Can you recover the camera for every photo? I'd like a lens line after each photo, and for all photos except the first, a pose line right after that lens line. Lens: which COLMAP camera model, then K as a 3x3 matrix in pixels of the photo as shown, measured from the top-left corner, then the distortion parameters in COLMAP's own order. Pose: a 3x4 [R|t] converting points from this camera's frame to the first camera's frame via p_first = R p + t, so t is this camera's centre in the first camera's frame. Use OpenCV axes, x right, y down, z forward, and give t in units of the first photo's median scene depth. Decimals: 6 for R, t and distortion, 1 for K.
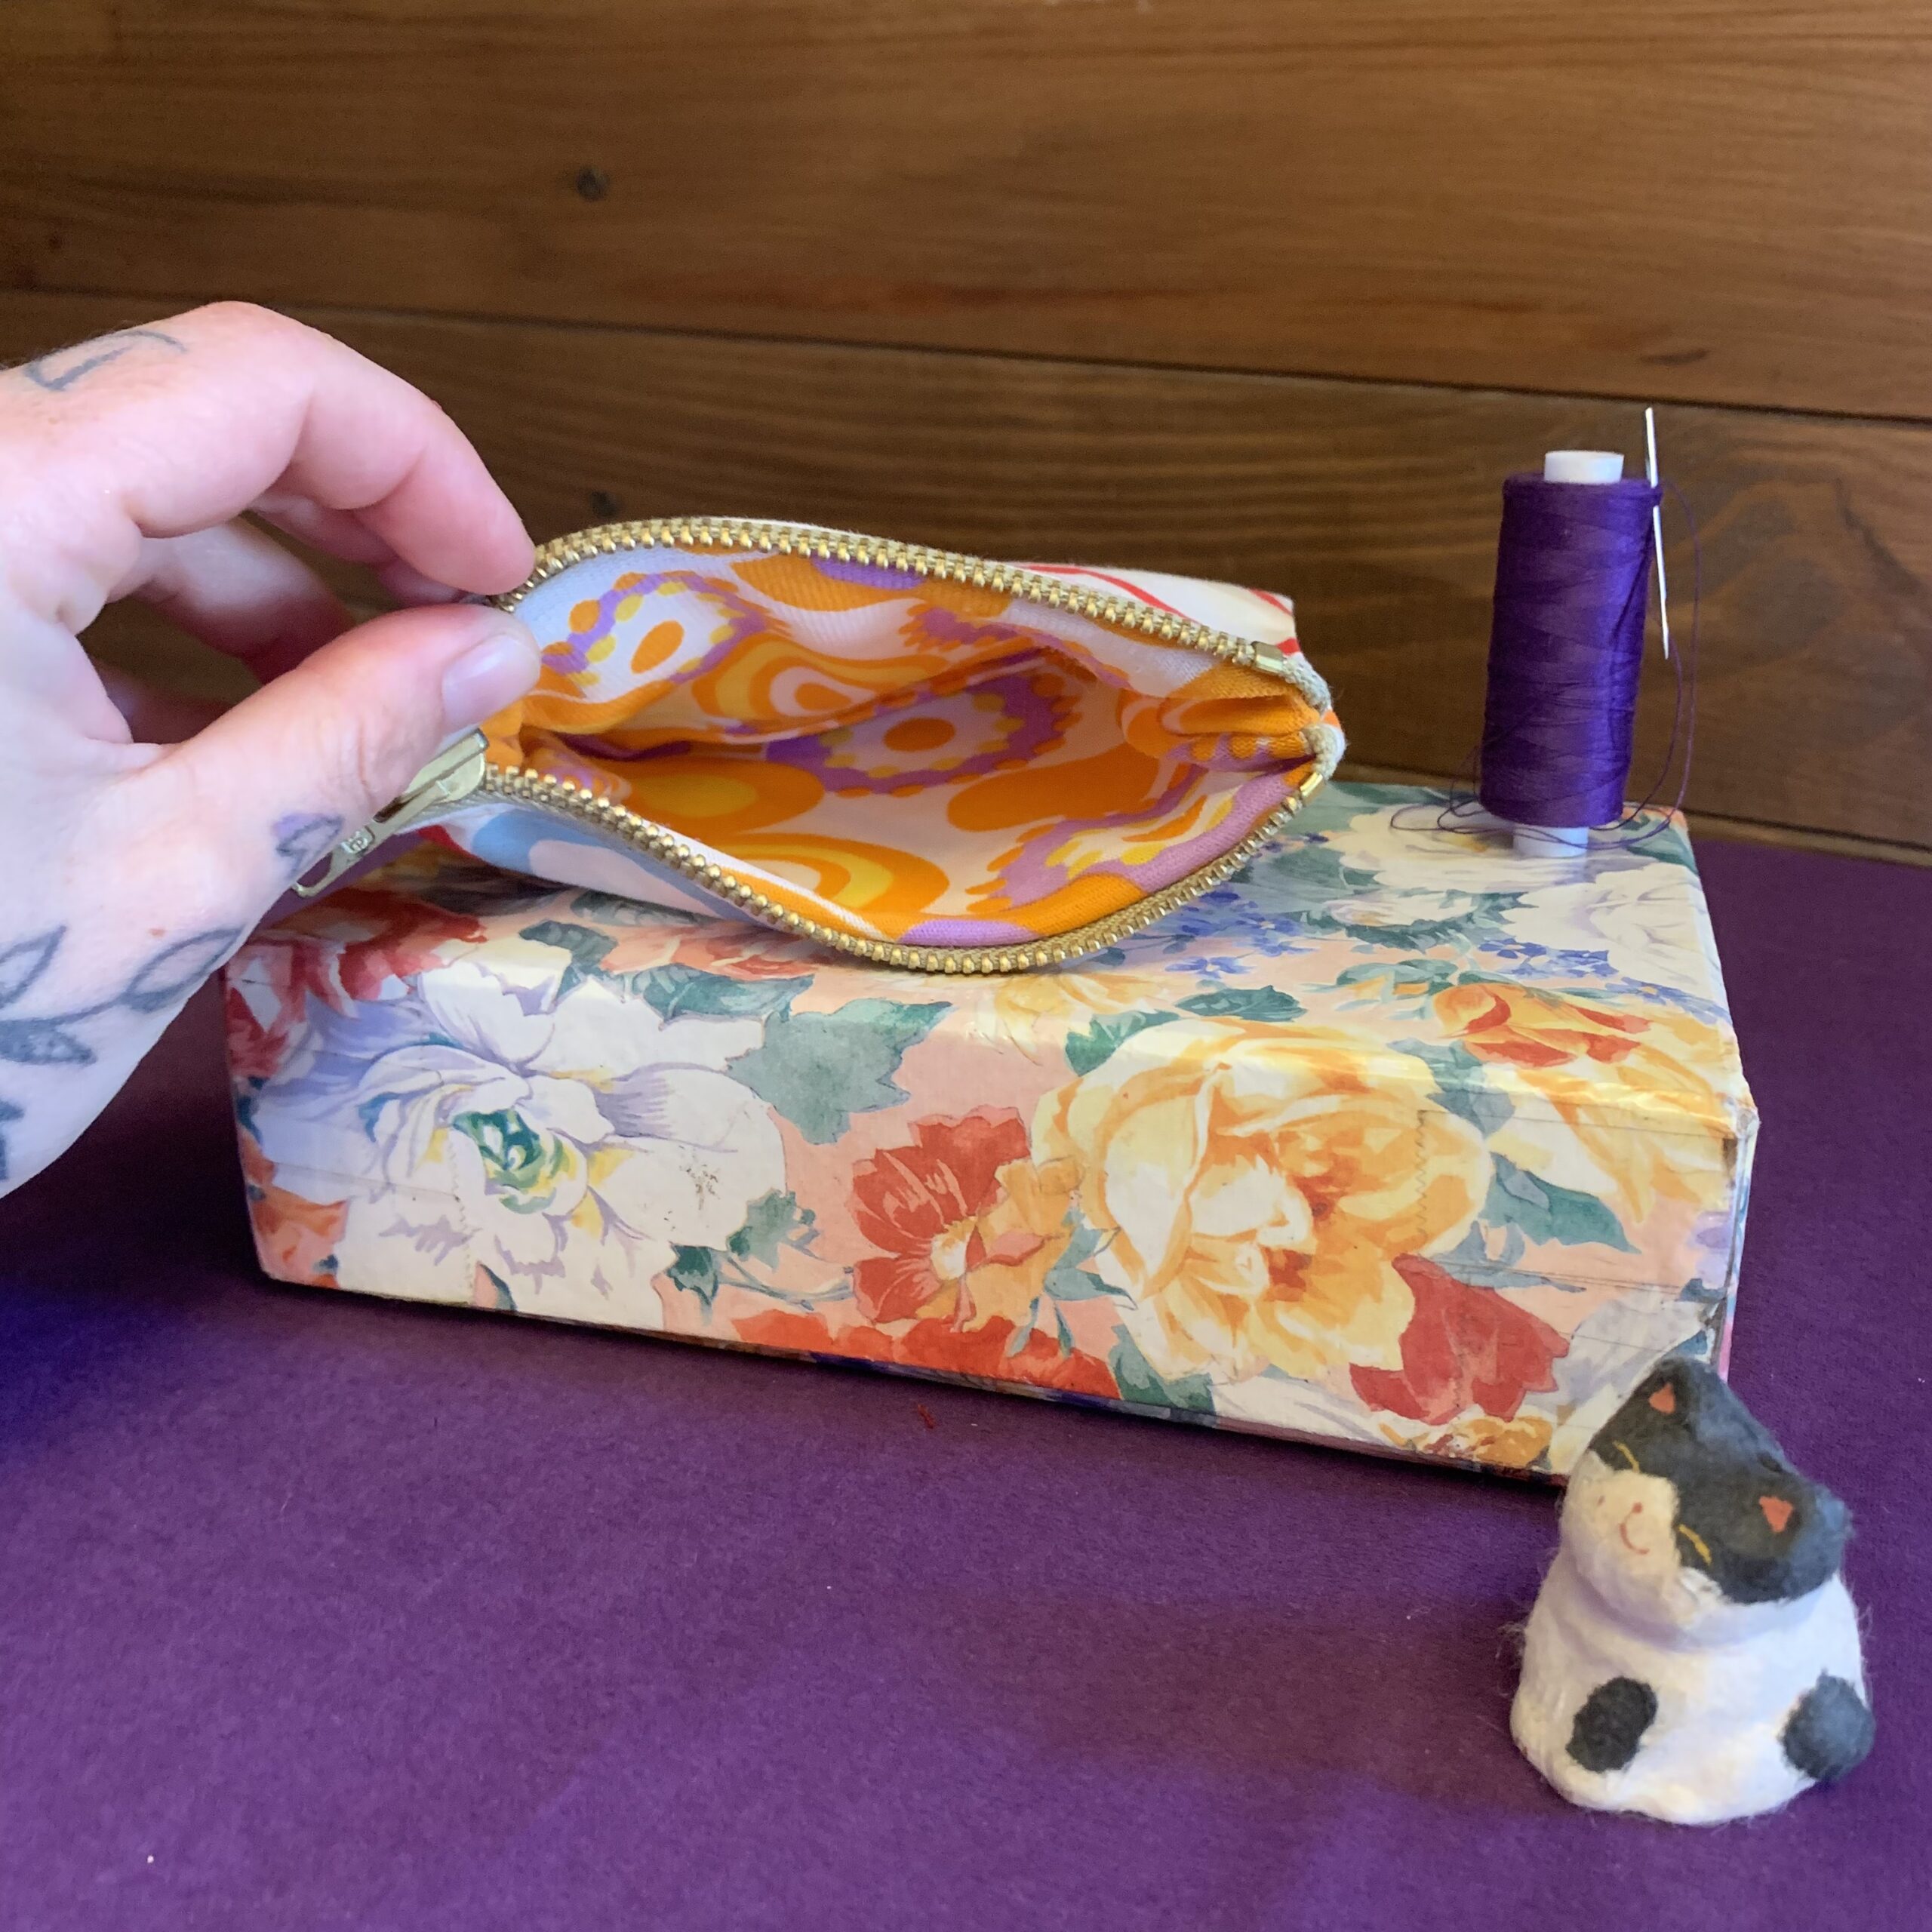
lens RADIAL K [[1945.0, 0, 973.0], [0, 1945.0, 957.2], [0, 0, 1]] dist [0.184984, -0.595420]
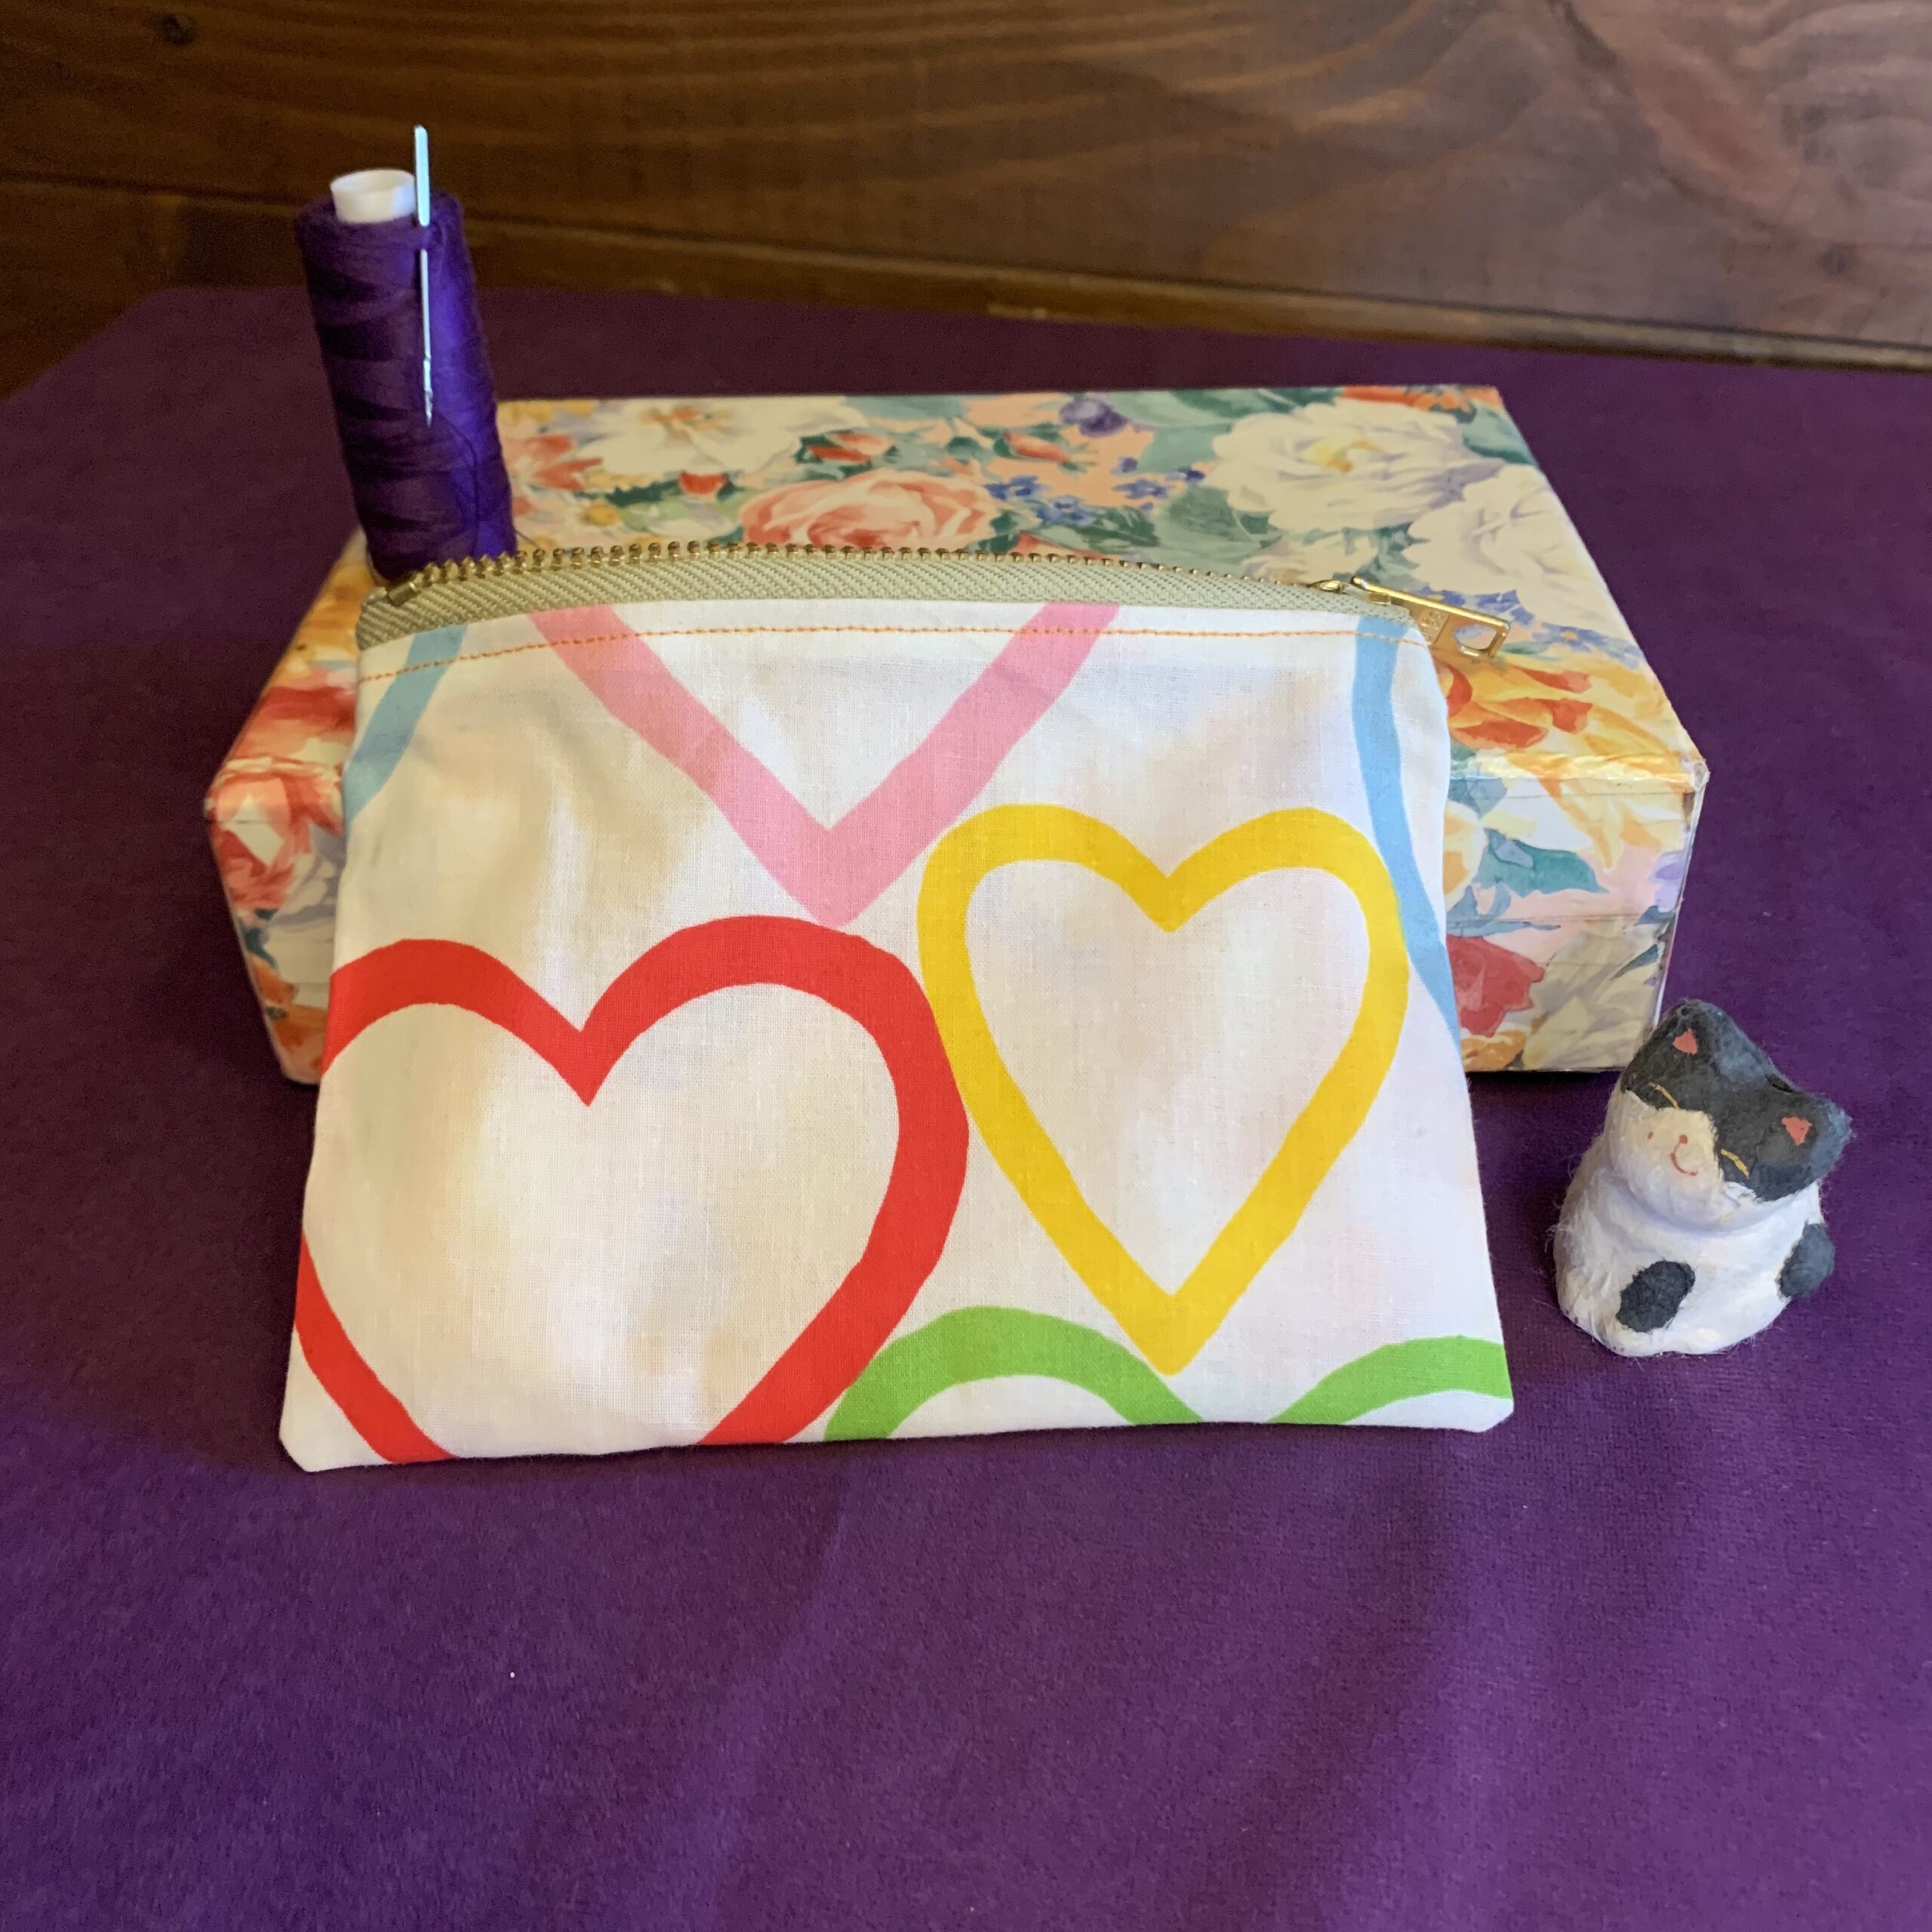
lens RADIAL K [[1989.6, 0, 950.9], [0, 1989.6, 977.0], [0, 0, 1]] dist [0.069997, -0.158030]
pose [[0.967083, -0.178743, 0.181109, -0.236377], [0.115931, 0.943078, 0.311711, -0.196293], [-0.226516, -0.280455, 0.932757, -0.028604]]
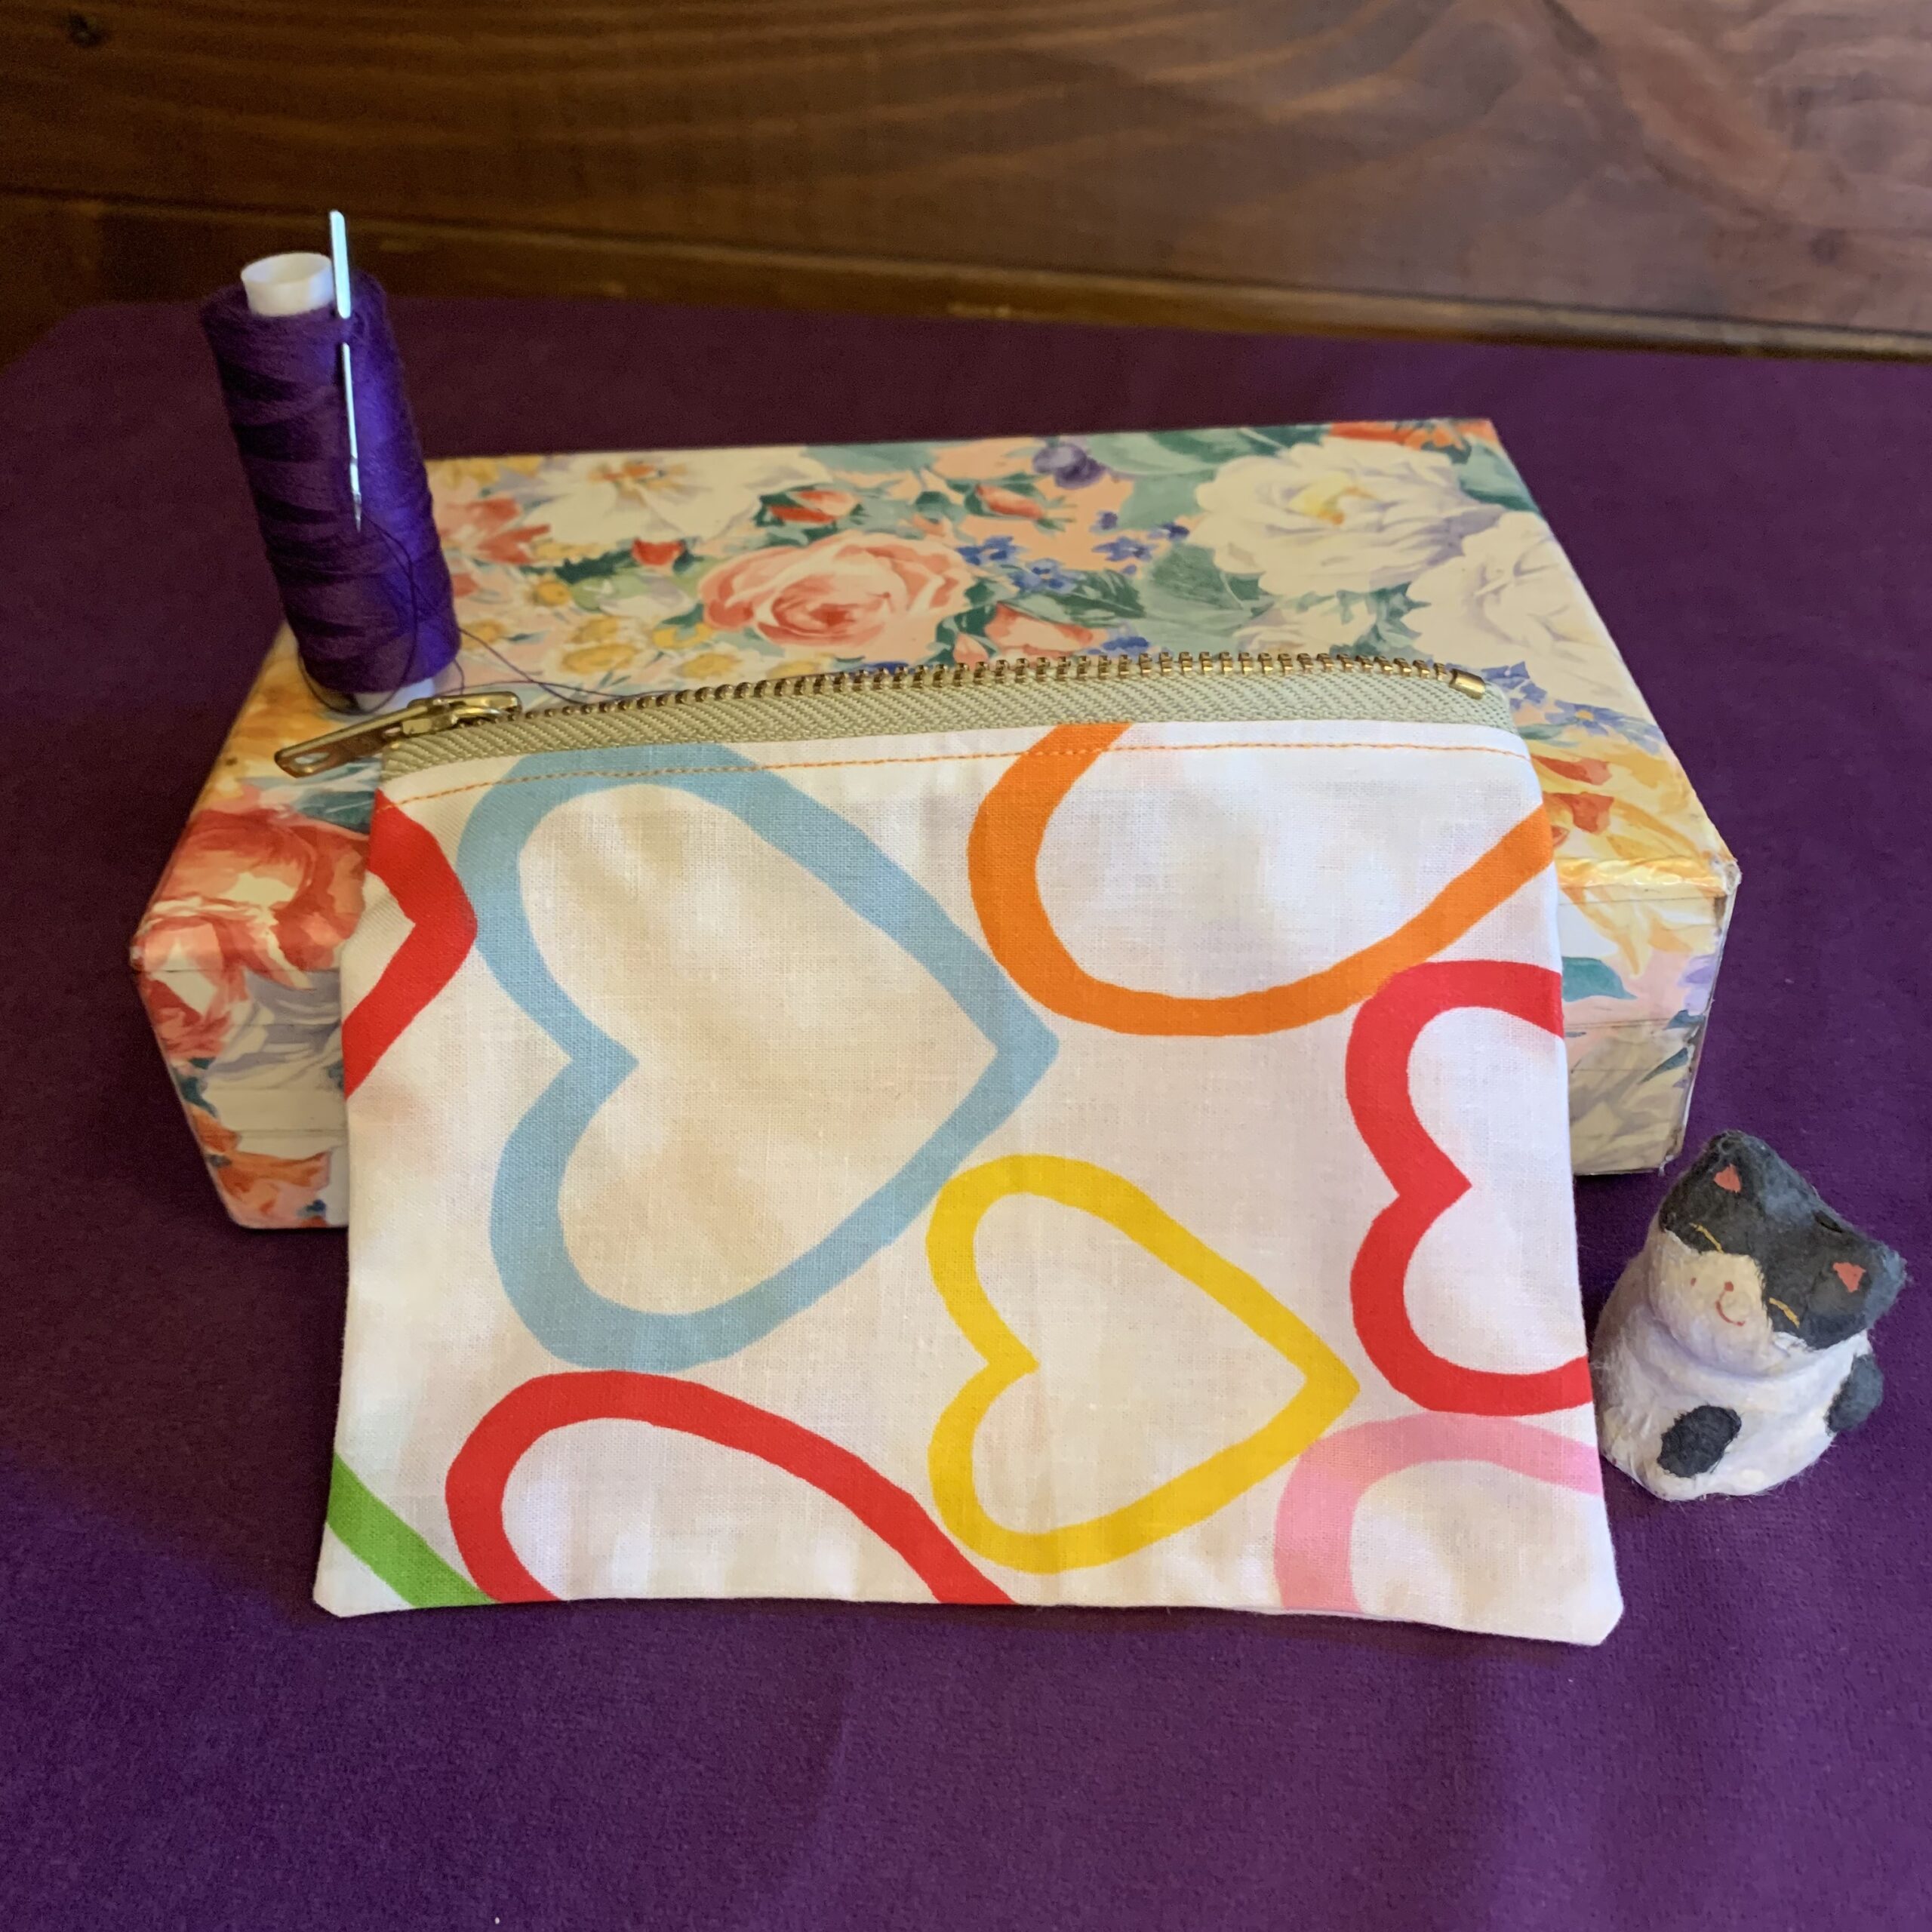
lens RADIAL K [[1982.1, 0, 969.0], [0, 1982.1, 973.1], [0, 0, 1]] dist [0.114963, -0.285305]
pose [[0.956848, -0.214230, 0.196335, -0.211541], [0.137678, 0.929217, 0.342928, -0.269064], [-0.255904, -0.301099, 0.918615, 0.065079]]
